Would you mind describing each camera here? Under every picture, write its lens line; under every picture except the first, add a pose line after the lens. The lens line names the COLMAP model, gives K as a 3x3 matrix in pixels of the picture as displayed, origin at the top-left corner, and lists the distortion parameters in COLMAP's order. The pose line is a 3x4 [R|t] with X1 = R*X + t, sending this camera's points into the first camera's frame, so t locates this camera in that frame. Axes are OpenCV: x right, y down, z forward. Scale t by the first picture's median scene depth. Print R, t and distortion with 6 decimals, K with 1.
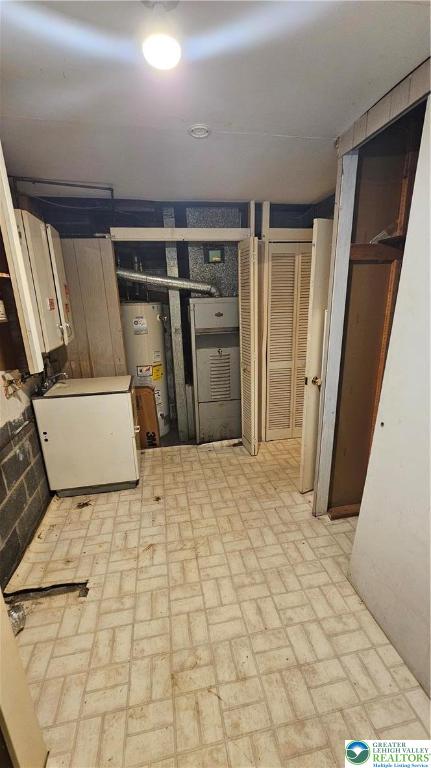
lens RADIAL K [[310.5, 0, 215.9], [0, 310.5, 383.0], [0, 0, 1]] dist [0.000142, -0.000434]
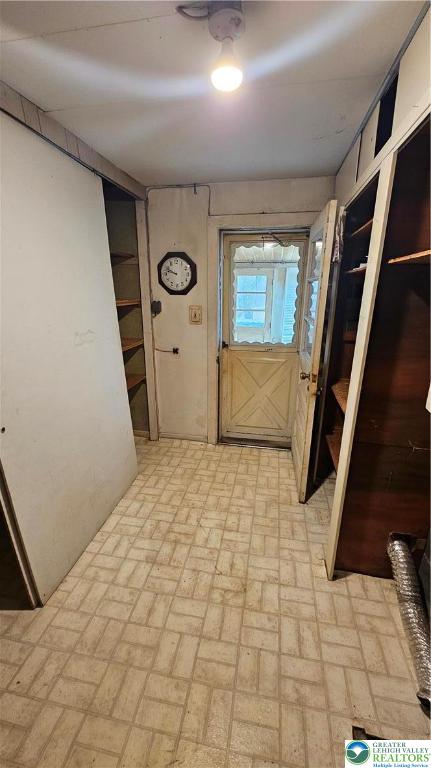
lens RADIAL K [[310.5, 0, 215.6], [0, 310.5, 390.5], [0, 0, 1]] dist [0.000142, -0.000434]
pose [[-0.931330, -0.091829, 0.352407, -0.361601], [0.118835, 0.838085, 0.532439, -0.375835], [-0.344241, 0.537755, -0.769622, 1.433541]]
